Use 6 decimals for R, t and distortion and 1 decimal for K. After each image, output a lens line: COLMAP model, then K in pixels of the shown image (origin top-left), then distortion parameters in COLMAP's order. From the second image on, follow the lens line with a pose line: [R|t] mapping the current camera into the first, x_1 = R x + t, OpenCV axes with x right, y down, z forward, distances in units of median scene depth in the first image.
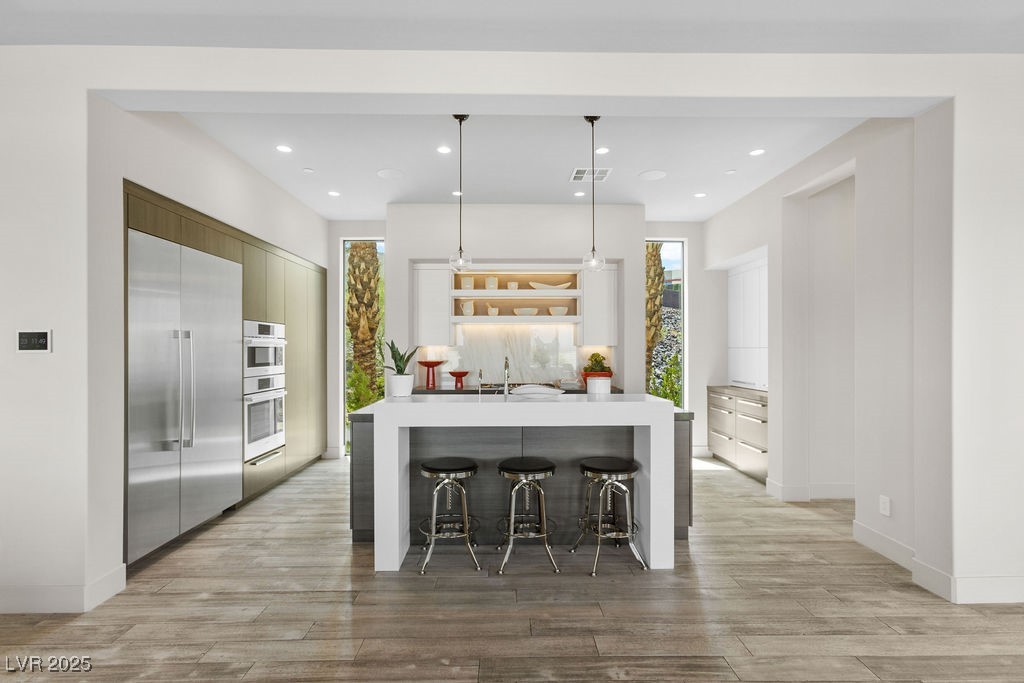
lens RADIAL K [[475.9, 0, 508.8], [0, 475.9, 350.4], [0, 0, 1]] dist [0.002292, 0.000457]
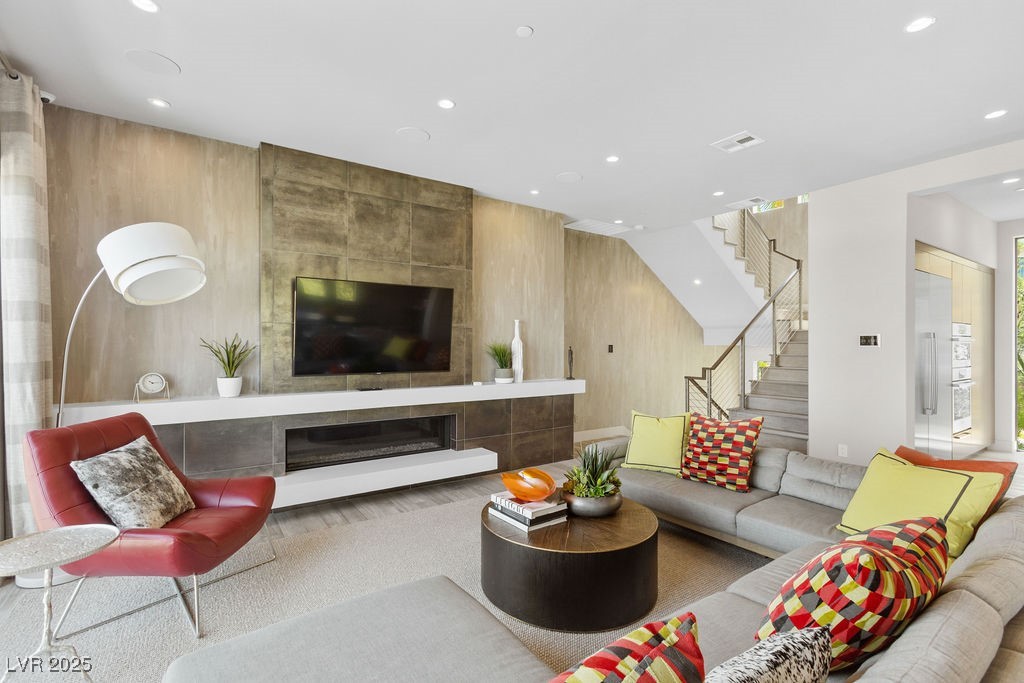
lens RADIAL K [[470.2, 0, 514.3], [0, 470.2, 339.2], [0, 0, 1]] dist [-0.015998, 0.011047]
pose [[0.551876, -0.009251, -0.833875, -0.160364], [-0.004300, 0.999894, -0.013939, 0.003432], [0.833915, 0.011278, 0.551778, -0.663650]]
